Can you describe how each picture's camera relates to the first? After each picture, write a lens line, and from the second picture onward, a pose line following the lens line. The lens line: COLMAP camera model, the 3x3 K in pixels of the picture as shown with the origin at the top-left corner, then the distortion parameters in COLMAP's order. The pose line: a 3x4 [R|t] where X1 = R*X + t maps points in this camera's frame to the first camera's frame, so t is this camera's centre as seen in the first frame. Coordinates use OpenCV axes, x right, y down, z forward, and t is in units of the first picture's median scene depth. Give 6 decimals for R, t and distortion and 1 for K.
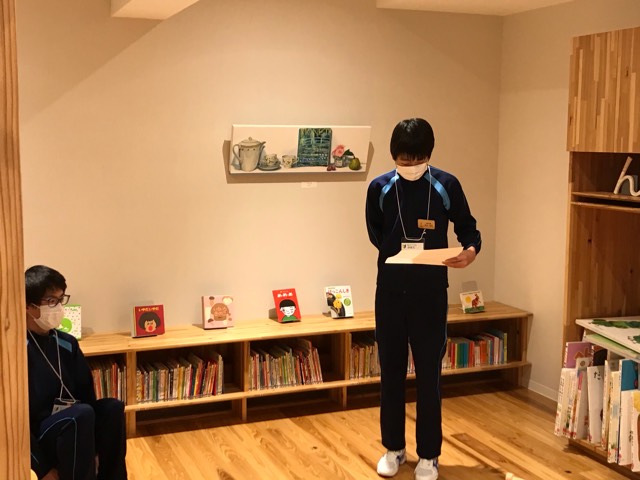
lens RADIAL K [[862.1, 0, 320.0], [0, 862.1, 240.0], [0, 0, 1]] dist [0.256752, -1.456991]
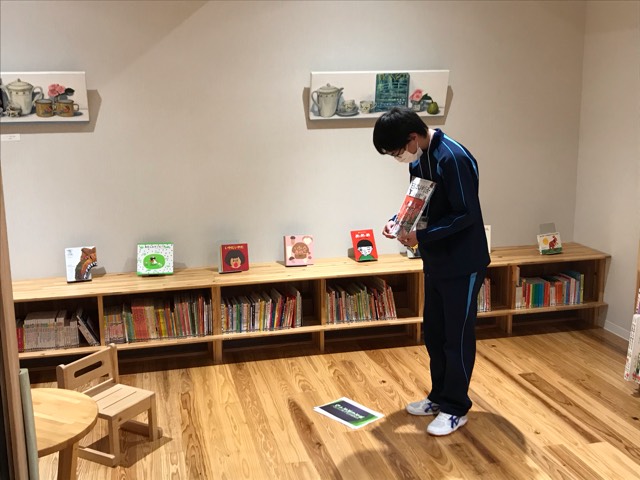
lens RADIAL K [[741.5, 0, 320.0], [0, 741.5, 240.0], [0, 0, 1]] dist [0.164234, -0.631769]
pose [[0.987120, 0.015306, -0.159249, 0.054397], [-0.001157, 0.996070, 0.088563, -0.011442], [0.159979, -0.087238, 0.983258, 0.103229]]
